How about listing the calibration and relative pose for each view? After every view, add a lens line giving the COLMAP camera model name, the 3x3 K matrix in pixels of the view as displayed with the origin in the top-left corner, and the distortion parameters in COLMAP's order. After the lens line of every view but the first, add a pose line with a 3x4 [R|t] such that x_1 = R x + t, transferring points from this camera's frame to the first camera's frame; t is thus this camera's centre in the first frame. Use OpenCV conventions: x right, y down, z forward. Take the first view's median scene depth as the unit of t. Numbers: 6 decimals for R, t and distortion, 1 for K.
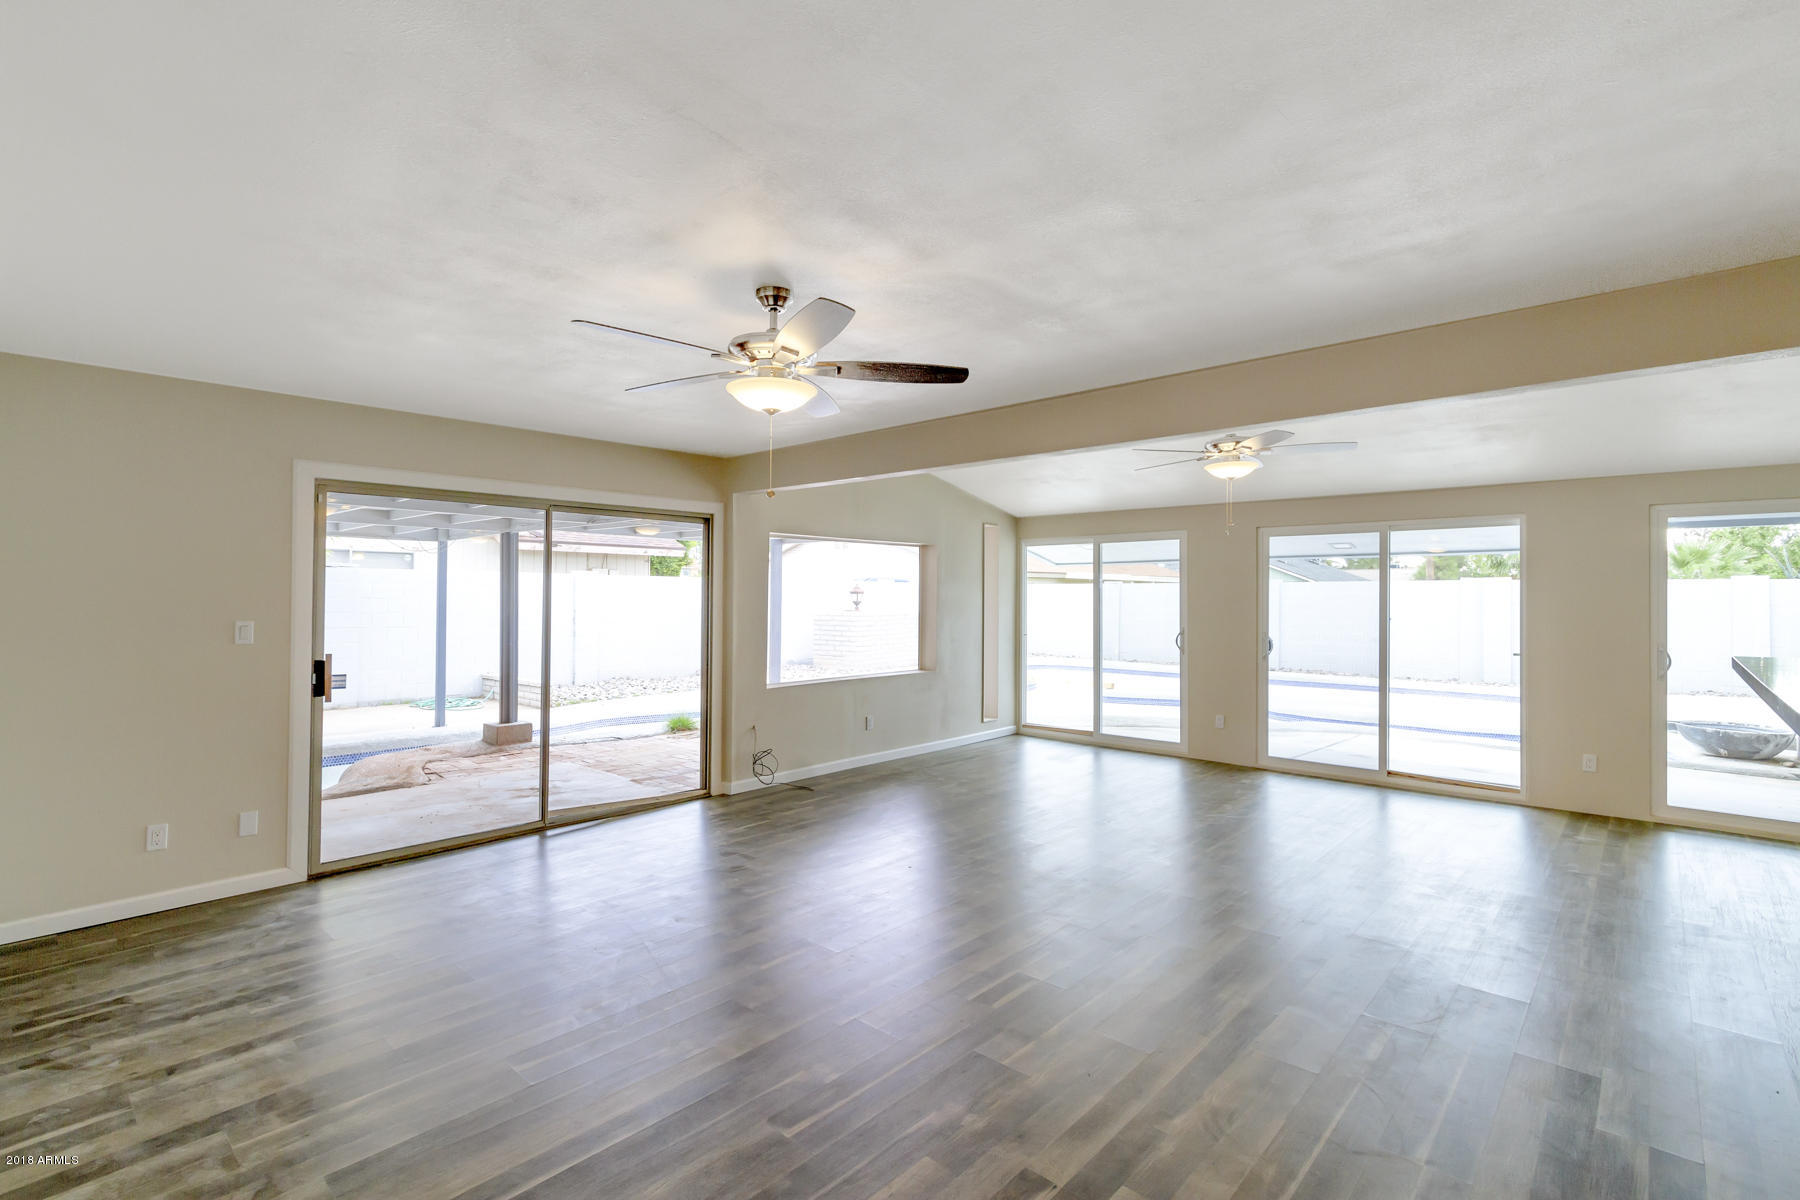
lens RADIAL K [[837.2, 0, 911.6], [0, 837.2, 595.5], [0, 0, 1]] dist [0.005672, -0.002553]
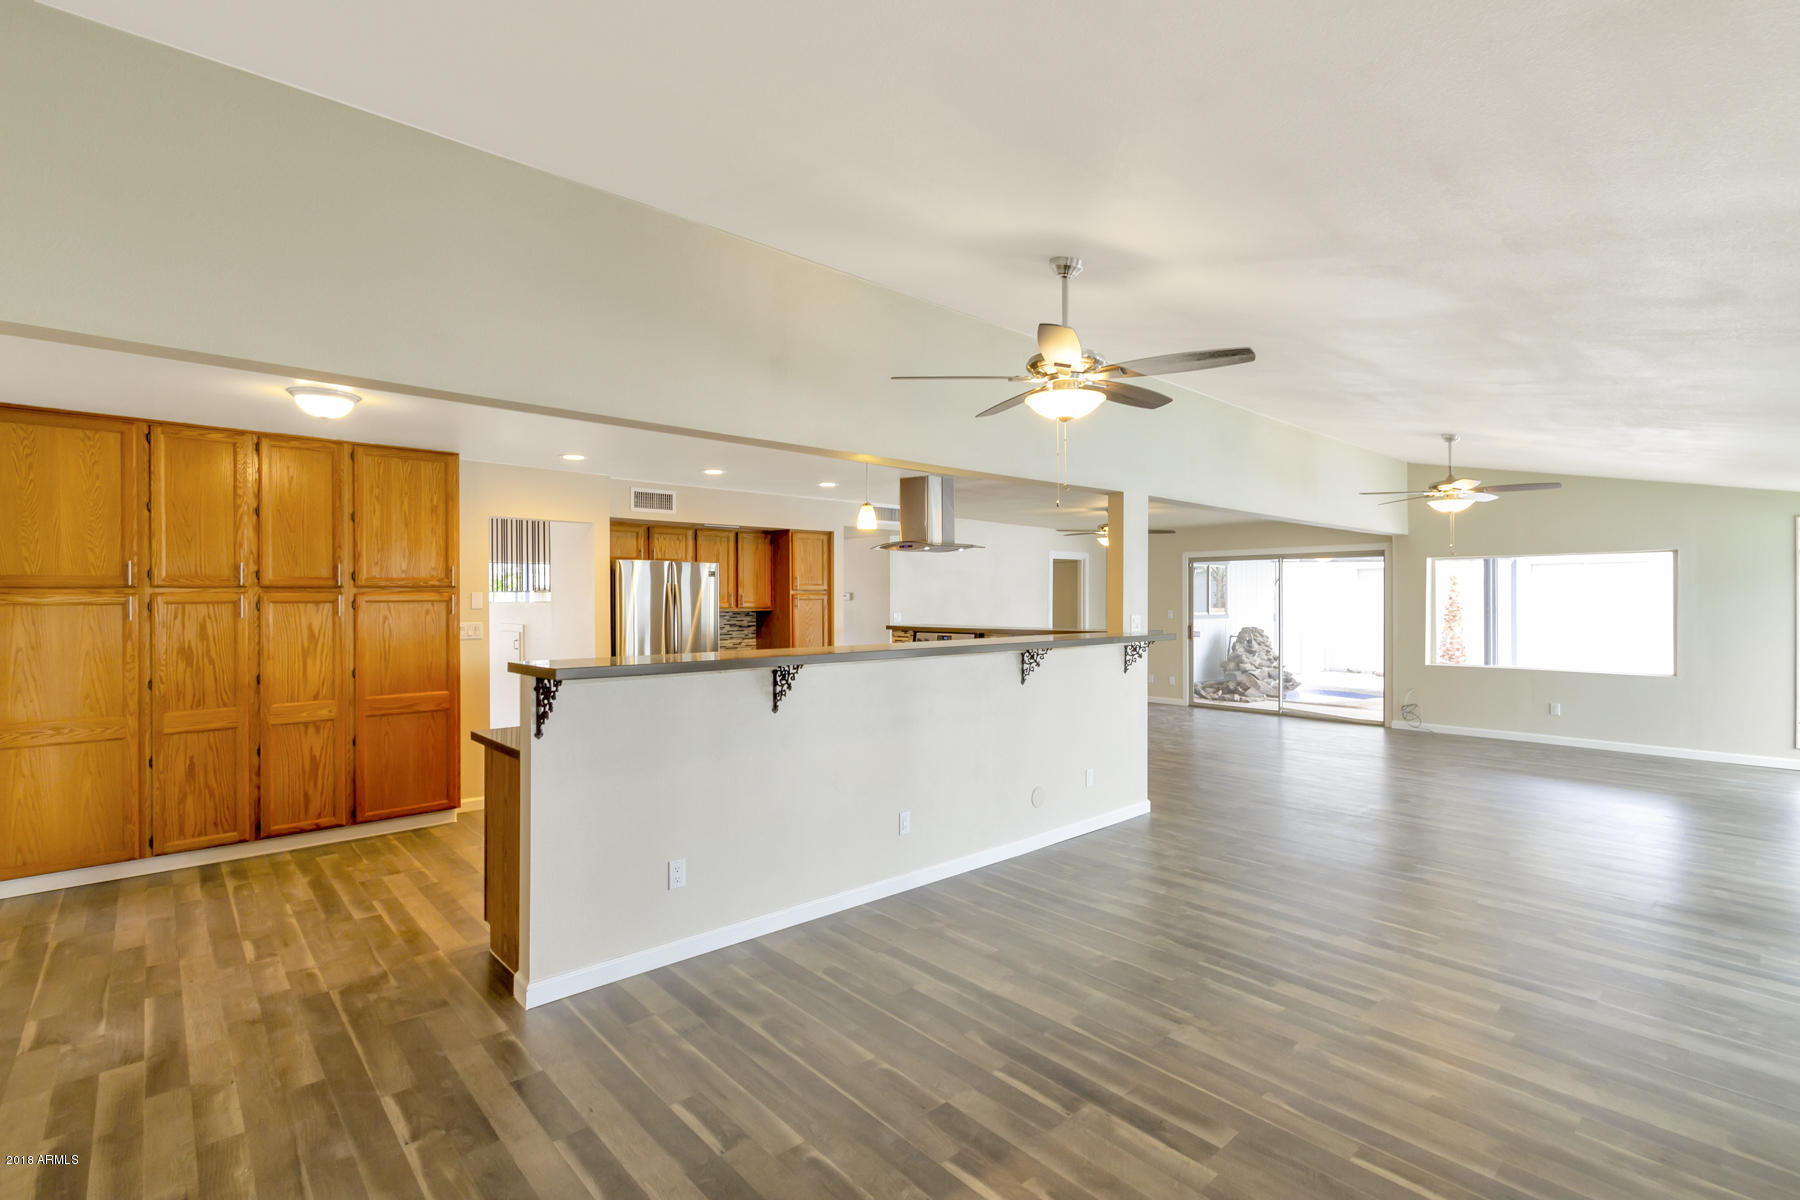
lens RADIAL K [[837.2, 0, 891.5], [0, 837.2, 590.4], [0, 0, 1]] dist [0.005672, -0.002553]
pose [[-0.097242, -0.009627, -0.995214, 1.089139], [0.002402, 0.999948, -0.009908, -0.002449], [0.995258, -0.003354, -0.097213, 0.177546]]
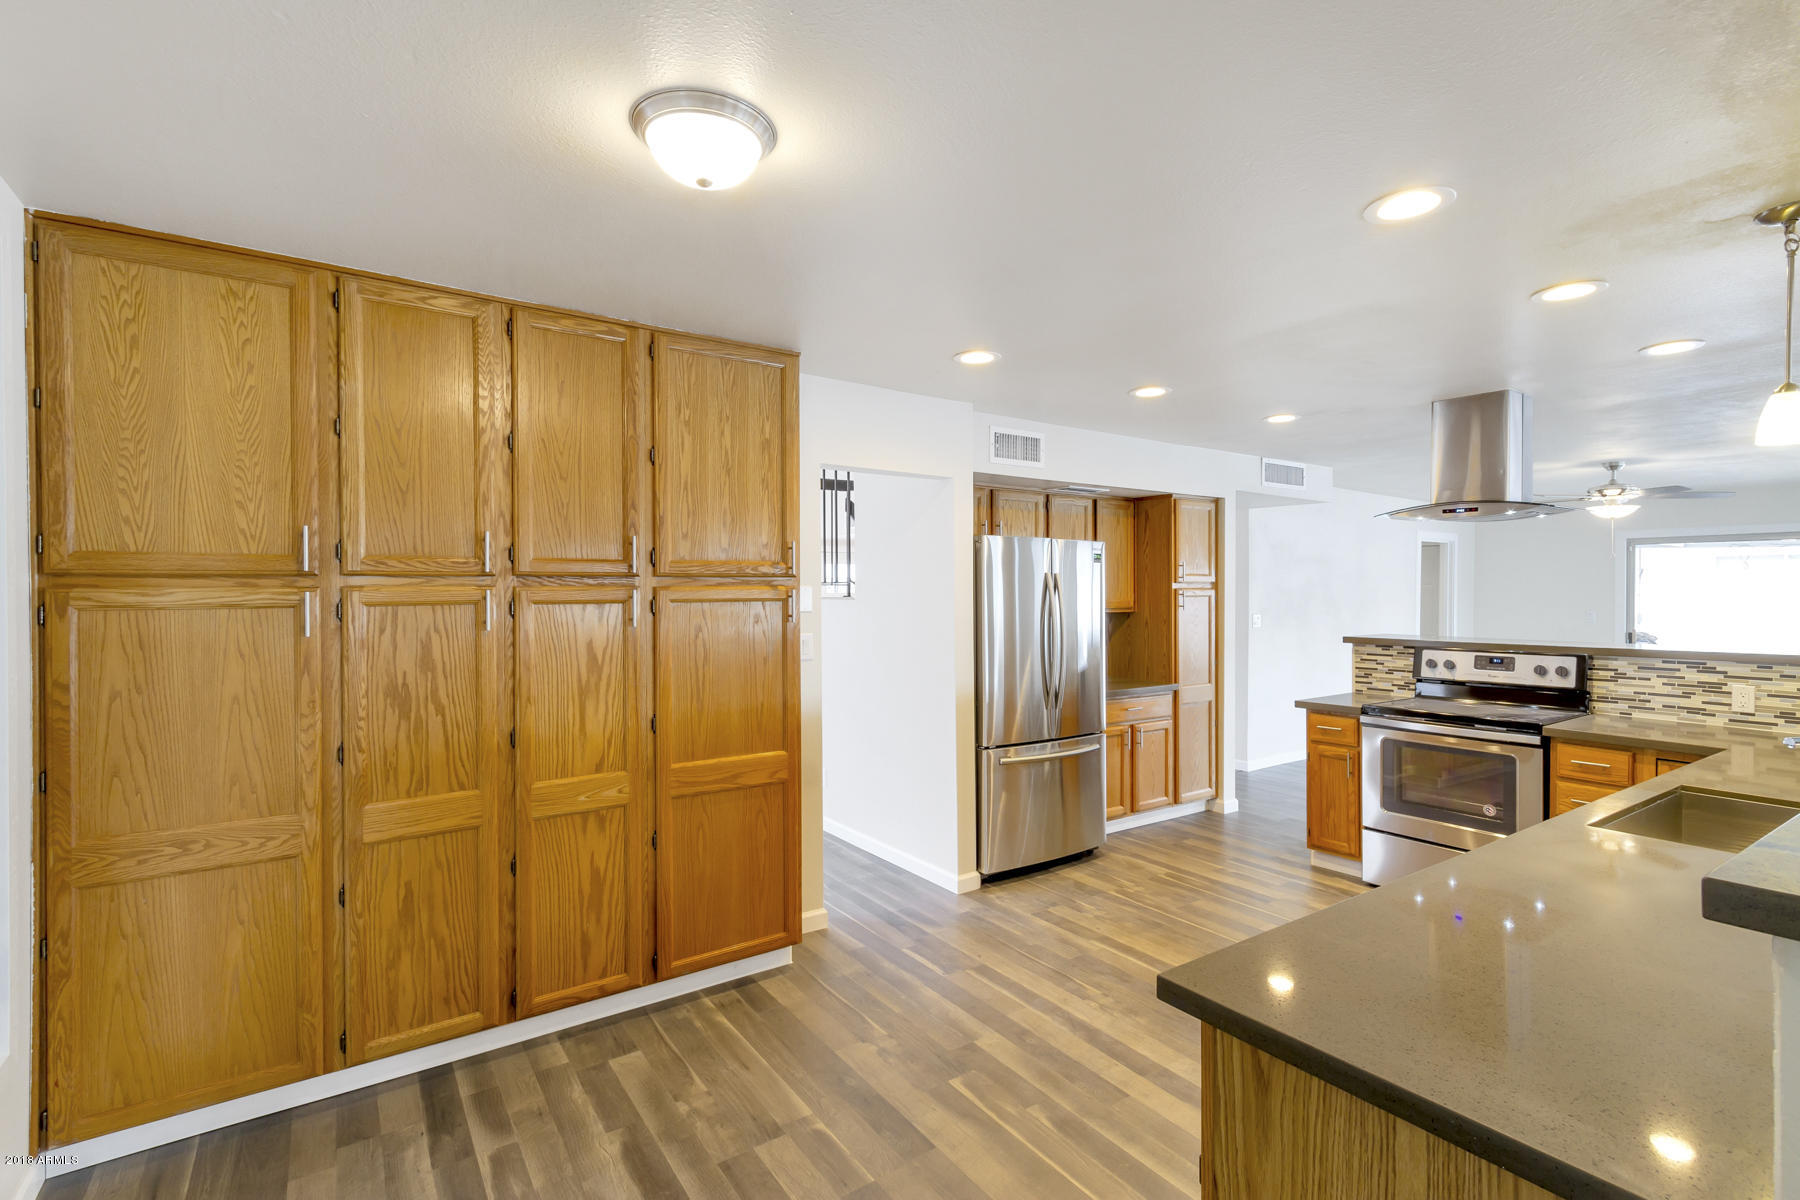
lens RADIAL K [[837.2, 0, 888.8], [0, 837.2, 588.9], [0, 0, 1]] dist [0.005672, -0.002553]
pose [[-0.228527, -0.003111, -0.973532, 0.827311], [-0.000463, 0.999995, -0.003086, -0.005525], [0.973537, -0.000255, -0.228528, -0.109417]]
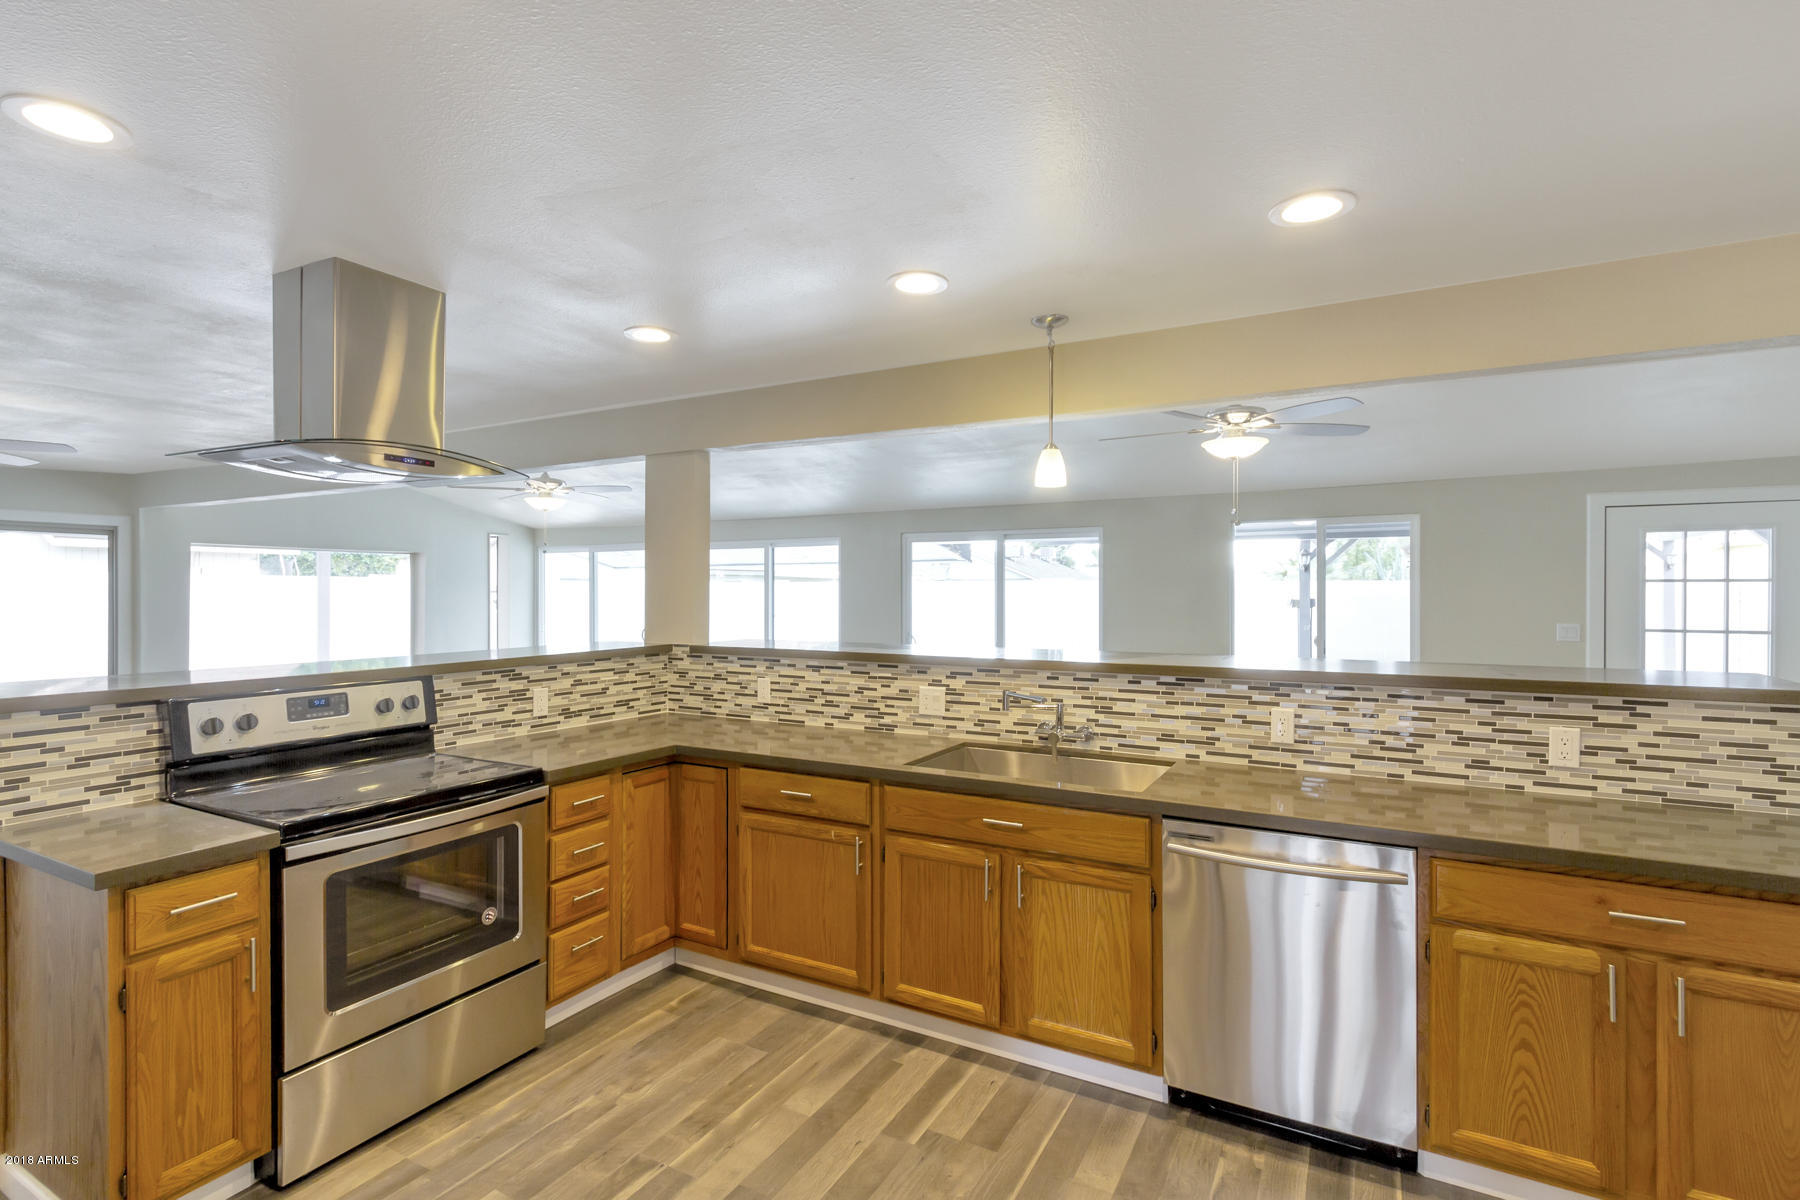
lens RADIAL K [[837.2, 0, 886.0], [0, 837.2, 591.1], [0, 0, 1]] dist [0.005672, -0.002553]
pose [[0.972015, -0.000653, 0.234916, 0.353526], [0.001228, 0.999997, -0.002304, -0.005126], [-0.234914, 0.002528, 0.972013, -0.237093]]
